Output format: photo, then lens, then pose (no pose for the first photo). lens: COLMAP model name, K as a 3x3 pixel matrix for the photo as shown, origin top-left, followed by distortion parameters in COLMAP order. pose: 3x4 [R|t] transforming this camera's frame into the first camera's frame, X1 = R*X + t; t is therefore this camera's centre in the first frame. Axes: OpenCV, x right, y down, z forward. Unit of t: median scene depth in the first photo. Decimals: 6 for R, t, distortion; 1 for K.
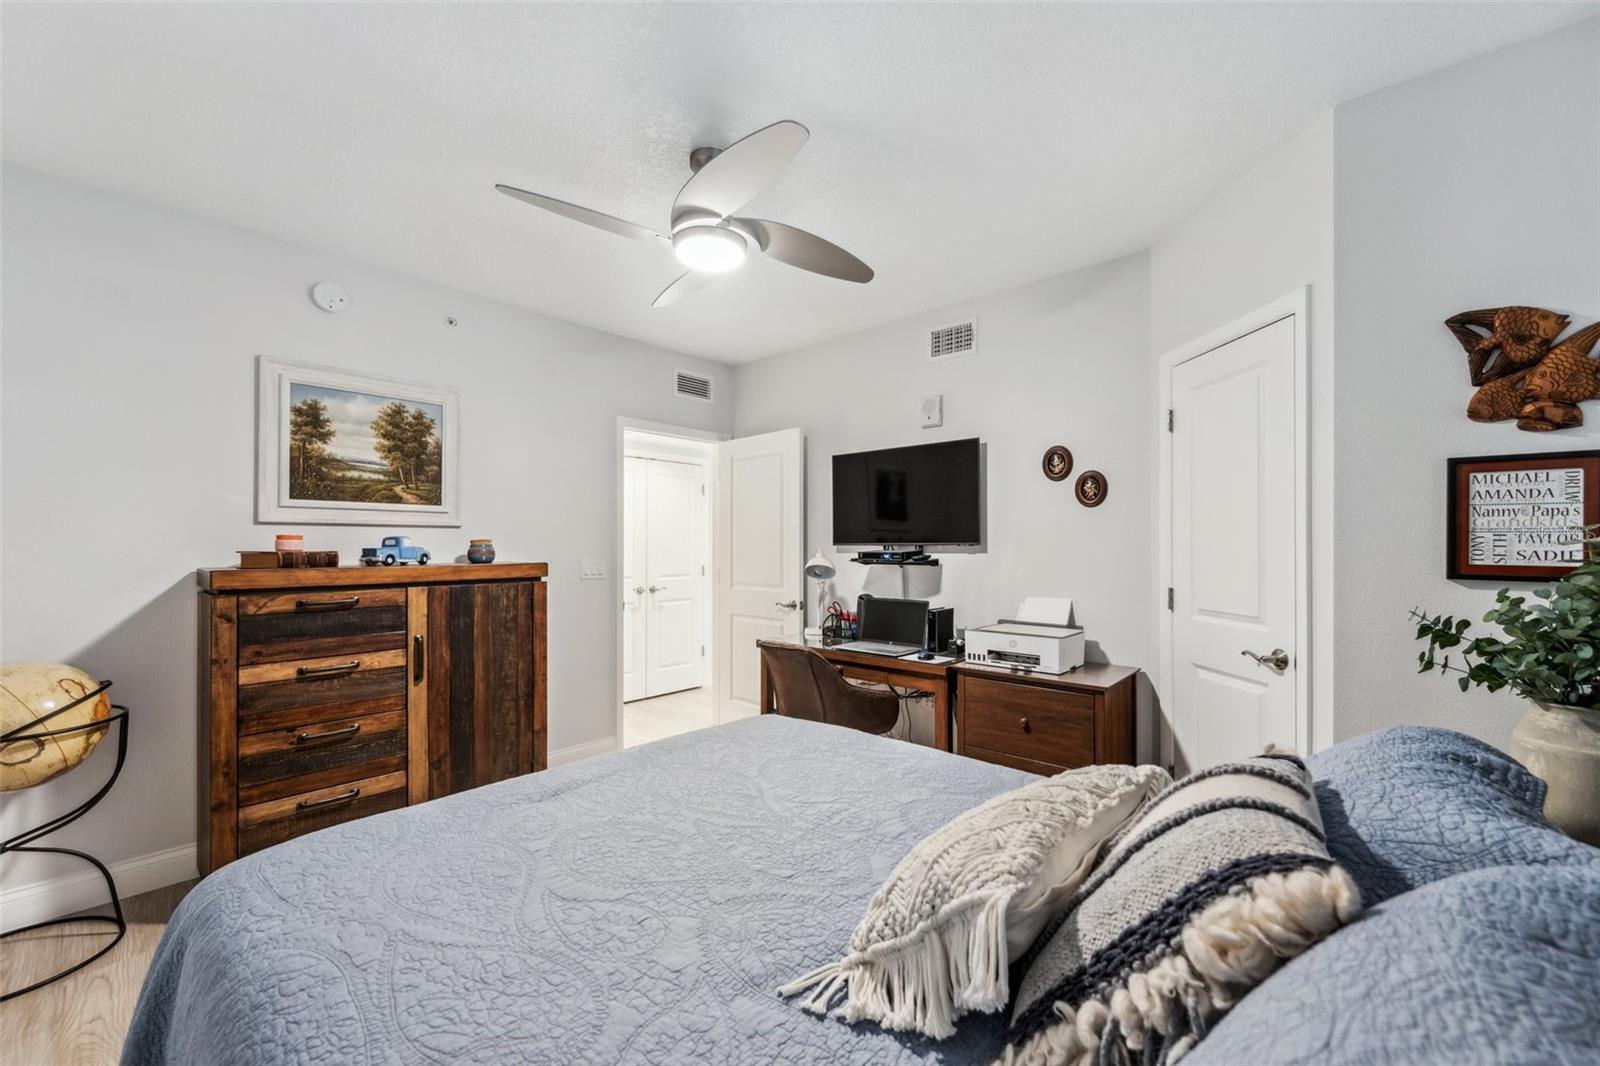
lens RADIAL K [[631.3, 0, 797.6], [0, 631.3, 540.8], [0, 0, 1]] dist [0.000226, -0.000641]
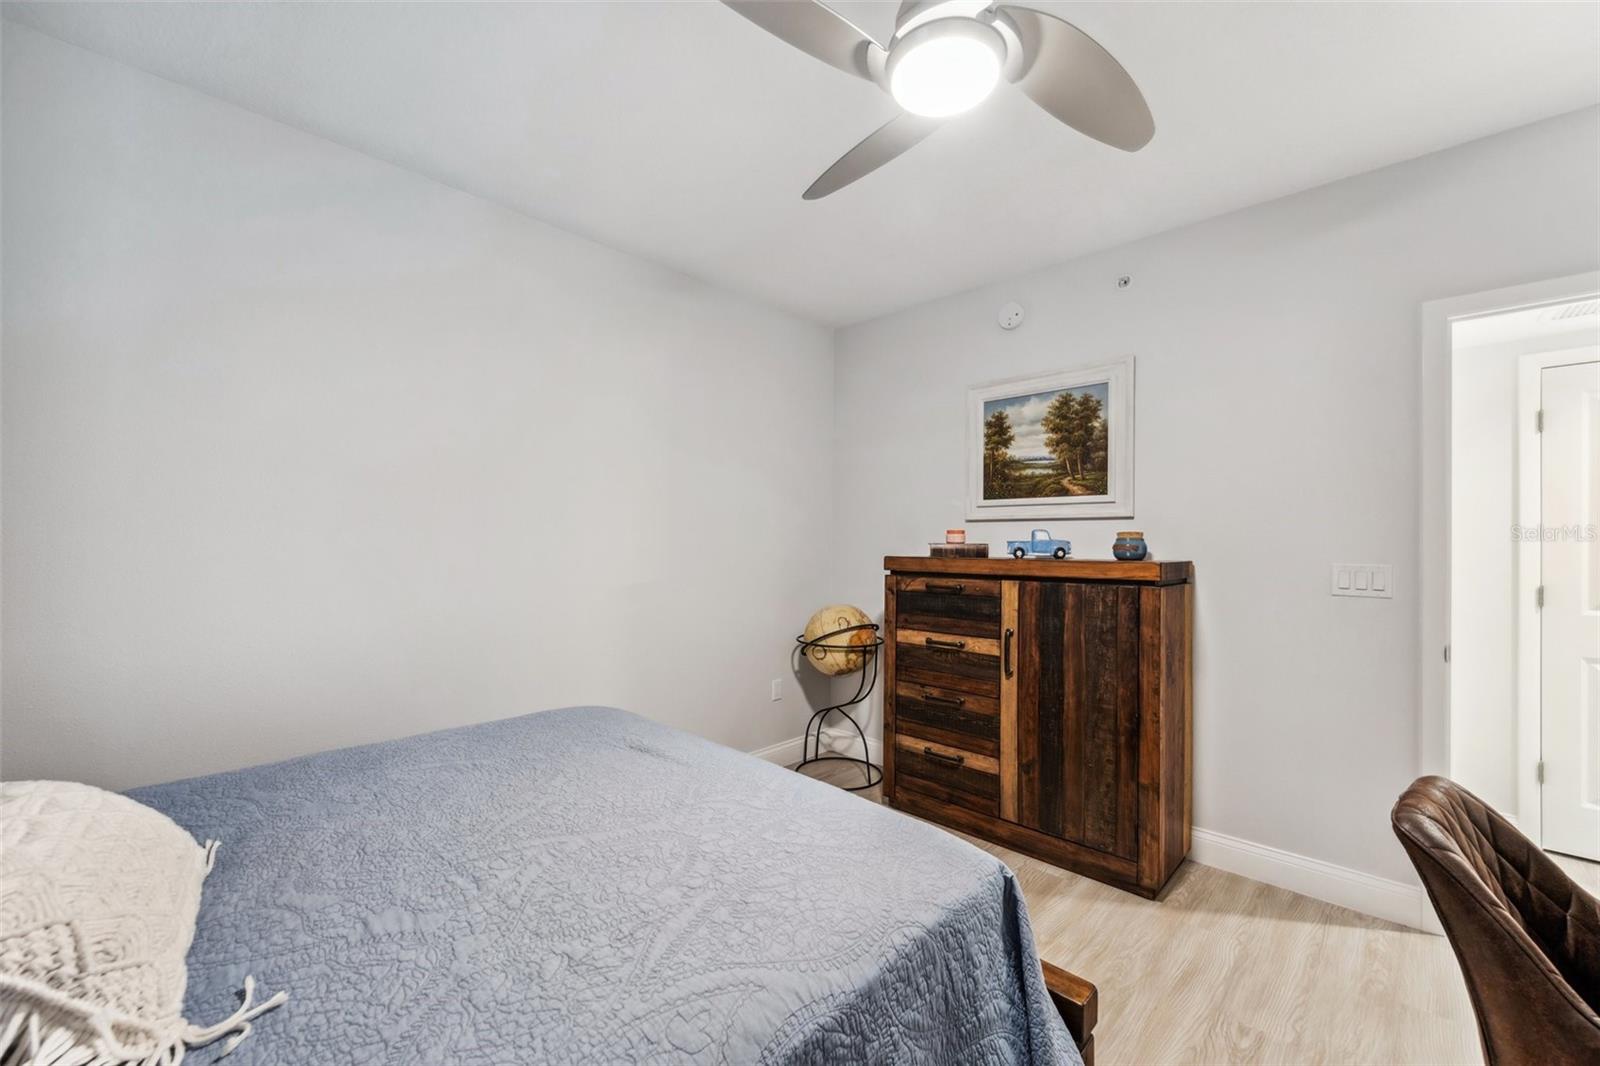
lens RADIAL K [[631.3, 0, 795.4], [0, 631.3, 536.1], [0, 0, 1]] dist [0.000226, -0.000641]
pose [[-0.030899, -0.008044, -0.999490, 0.385159], [0.001785, 0.999966, -0.008103, 0.010610], [0.999521, -0.002034, -0.030884, 0.665306]]
